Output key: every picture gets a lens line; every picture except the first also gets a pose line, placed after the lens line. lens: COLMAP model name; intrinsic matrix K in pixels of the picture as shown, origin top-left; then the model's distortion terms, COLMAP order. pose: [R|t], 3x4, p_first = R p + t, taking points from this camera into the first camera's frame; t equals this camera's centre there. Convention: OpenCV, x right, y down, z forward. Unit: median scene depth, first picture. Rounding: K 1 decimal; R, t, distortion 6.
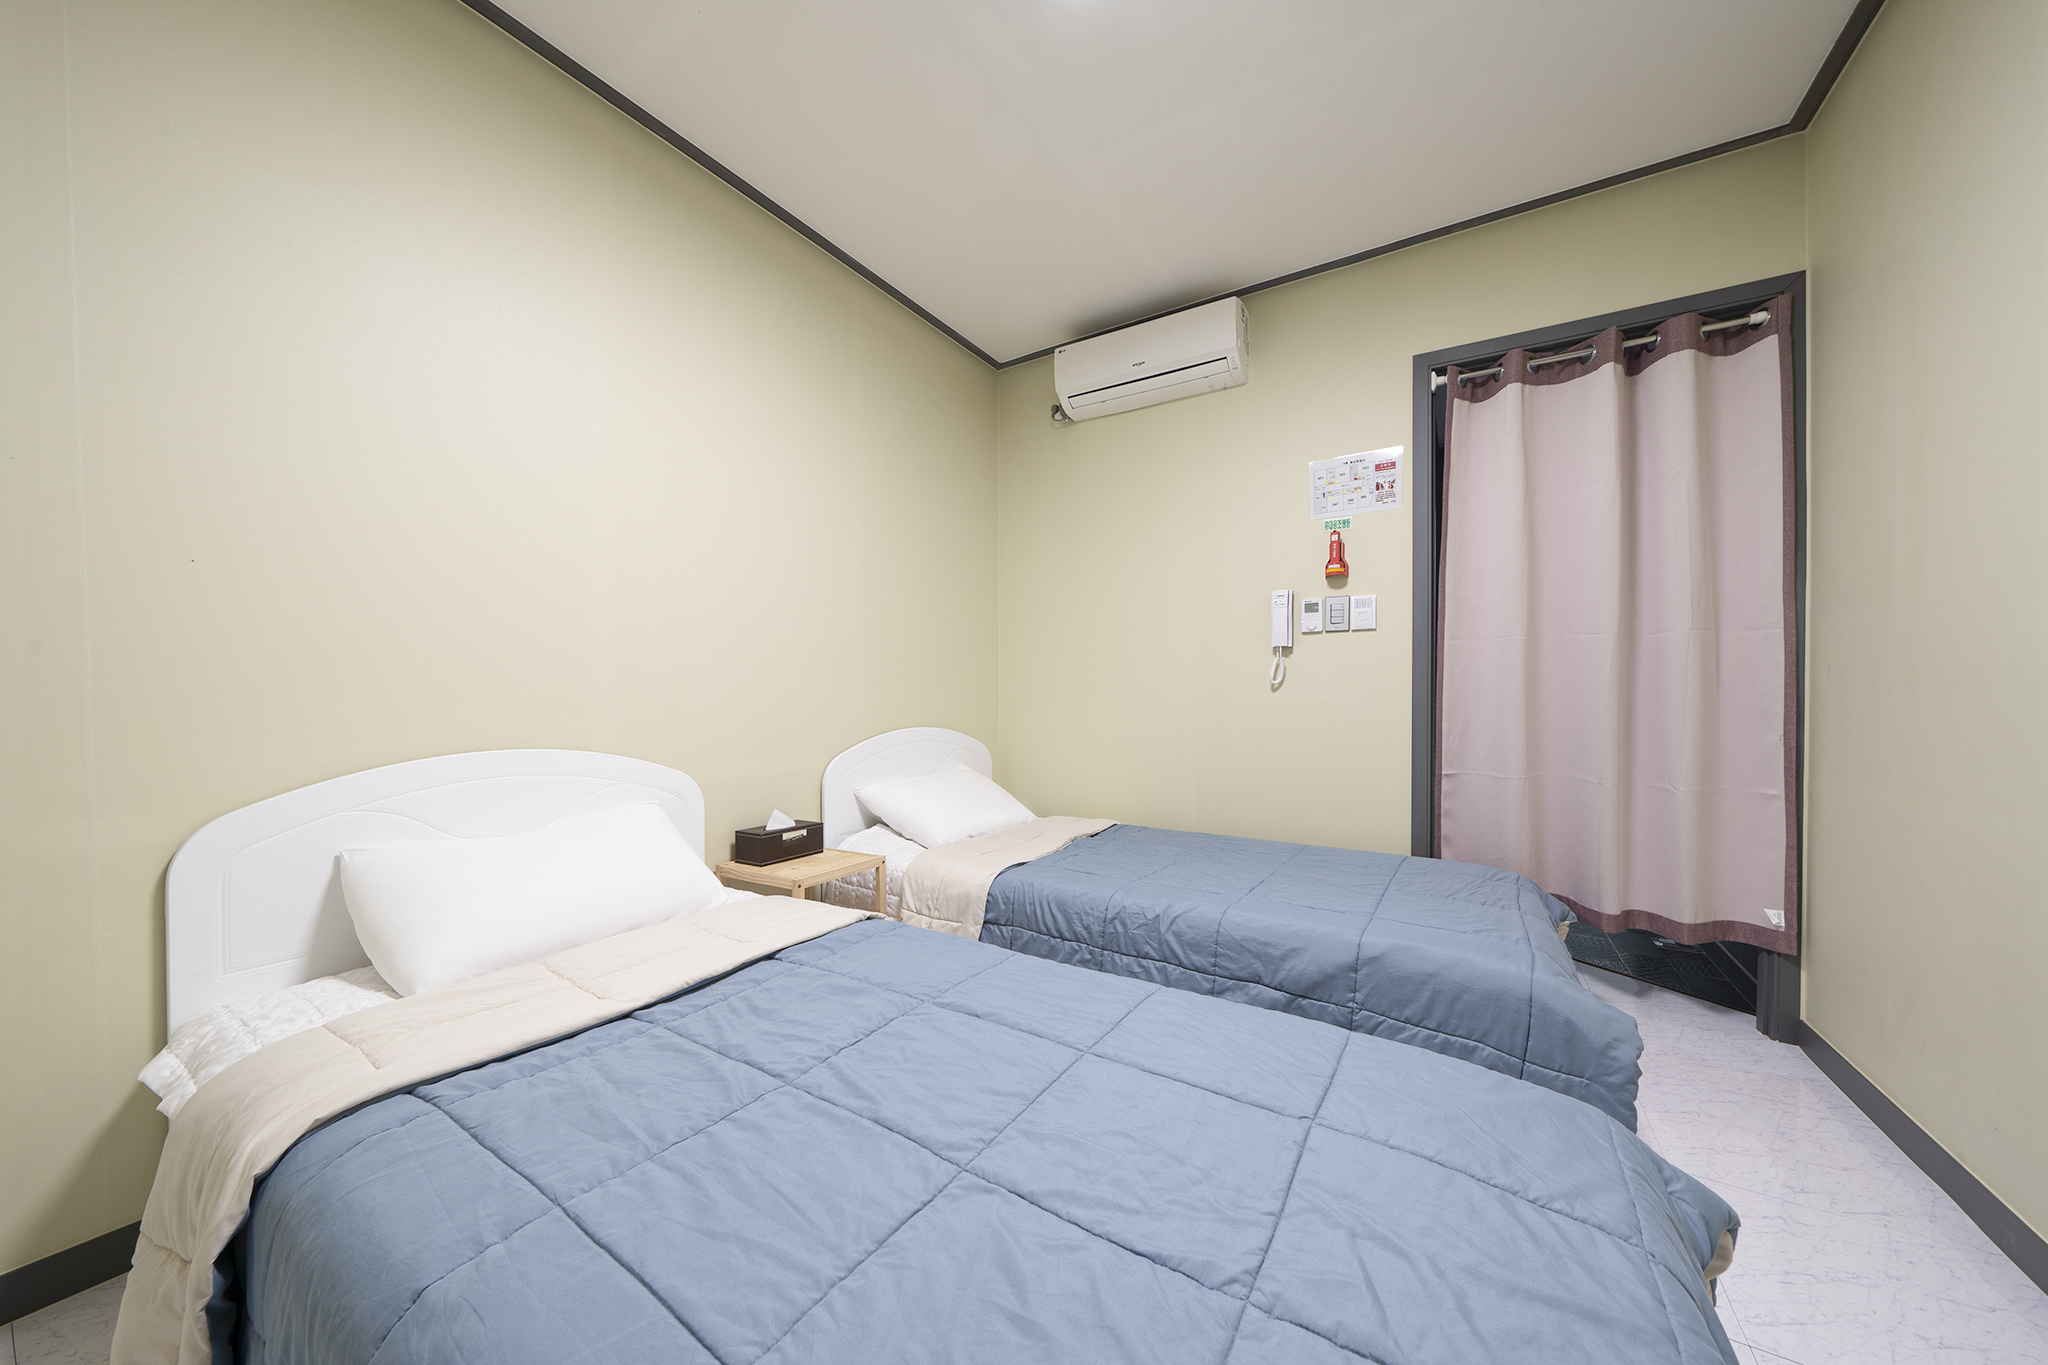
lens RADIAL K [[695.2, 0, 1013.7], [0, 695.2, 688.0], [0, 0, 1]] dist [-0.002346, 0.000047]
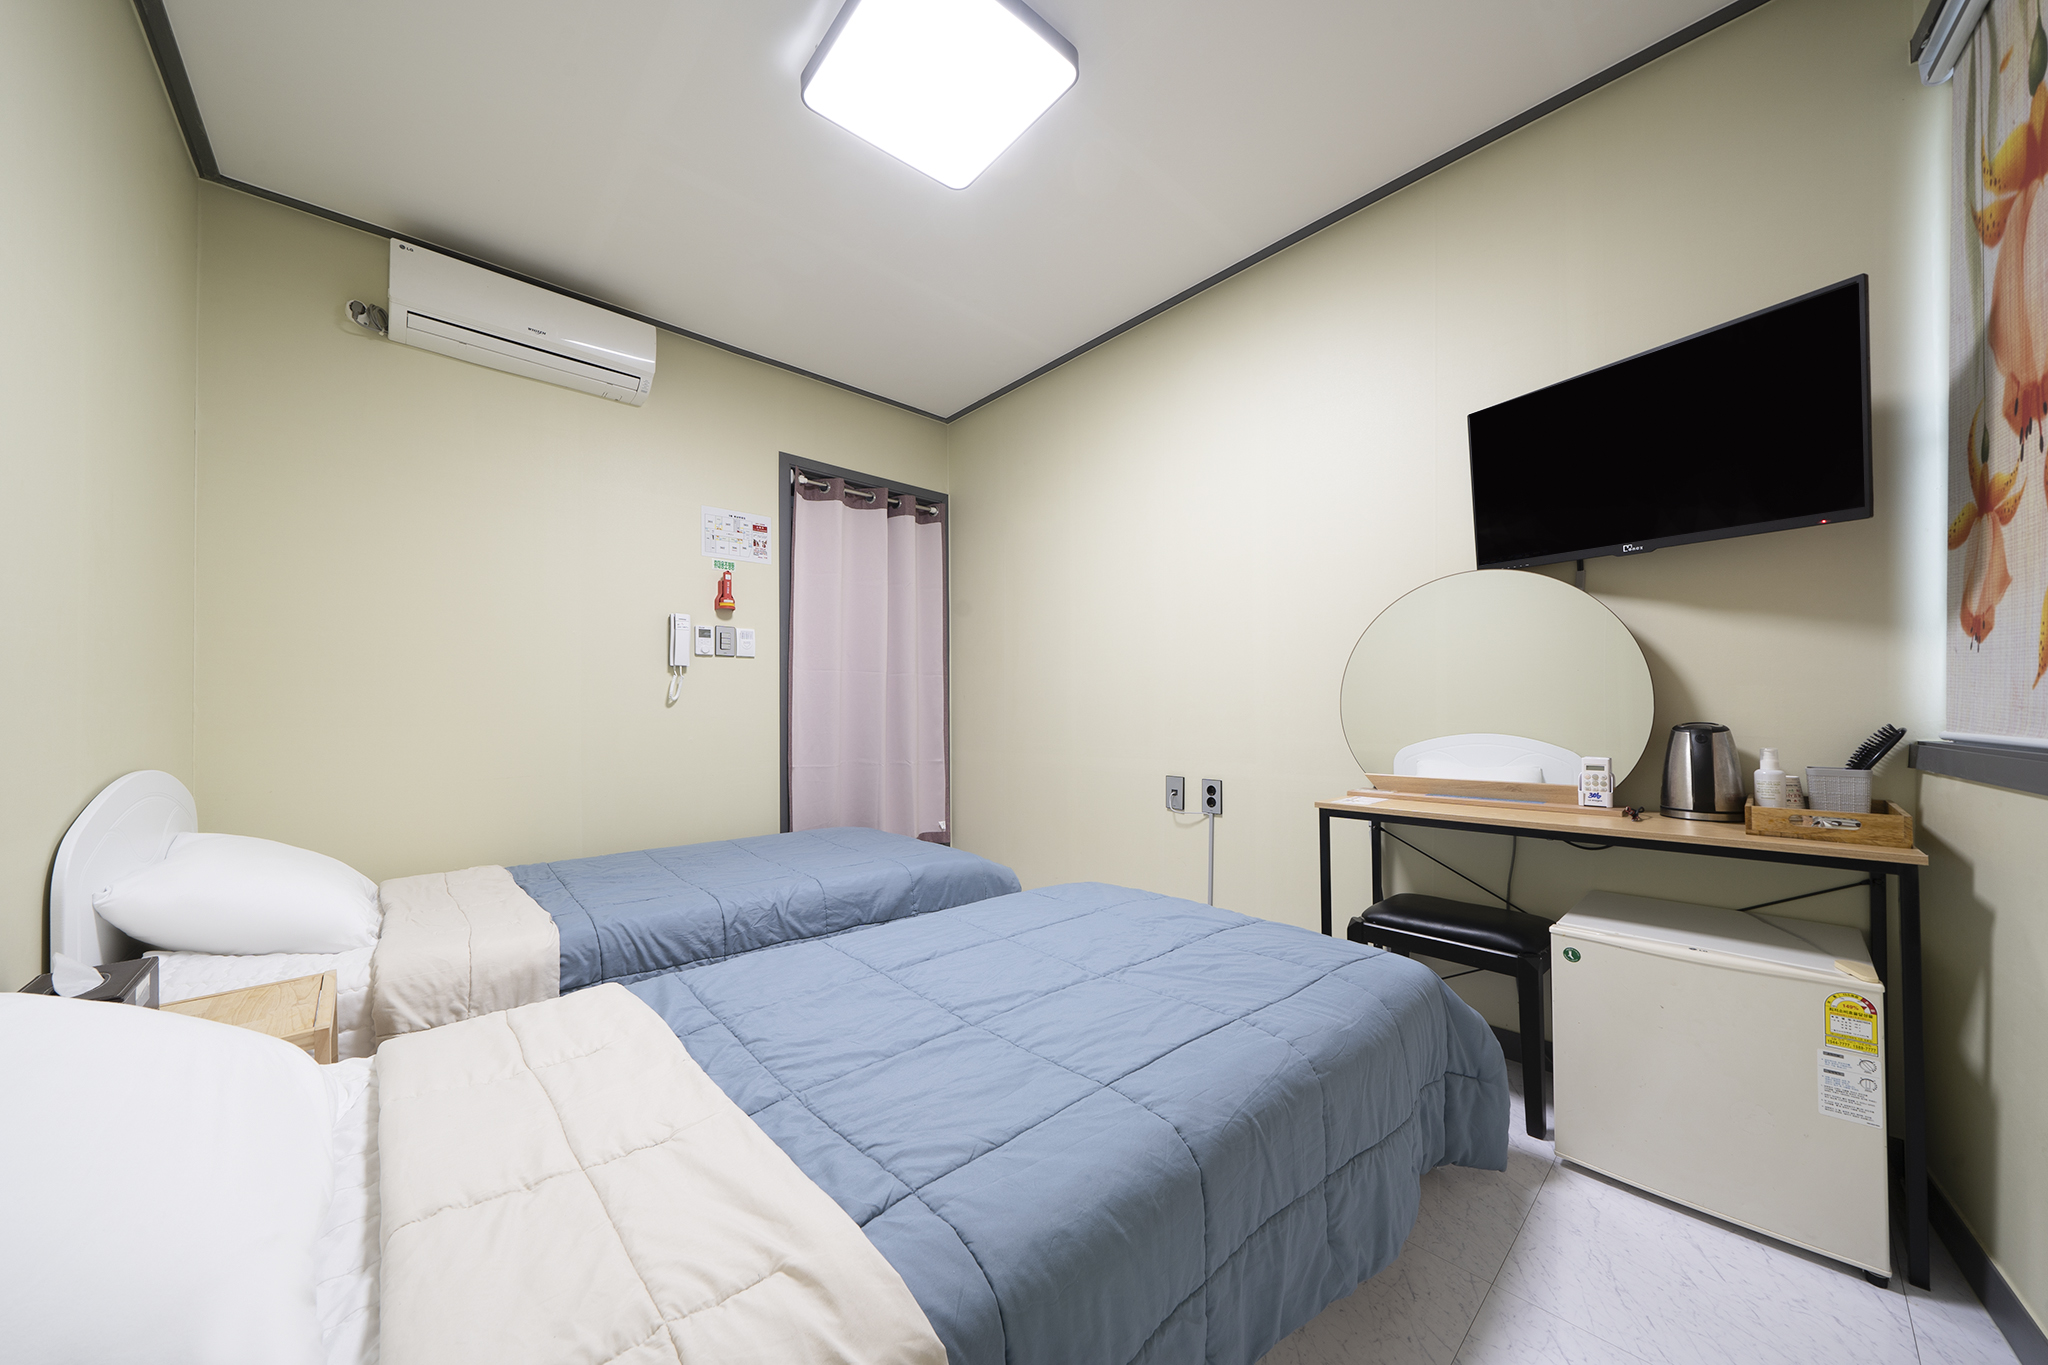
lens RADIAL K [[695.2, 0, 1013.7], [0, 695.2, 688.0], [0, 0, 1]] dist [-0.002346, 0.000047]
pose [[0.277617, 0.026489, 0.960326, -0.649253], [-0.005588, 0.999647, -0.025958, 0.000050], [-0.960675, 0.001840, 0.277668, 0.251587]]
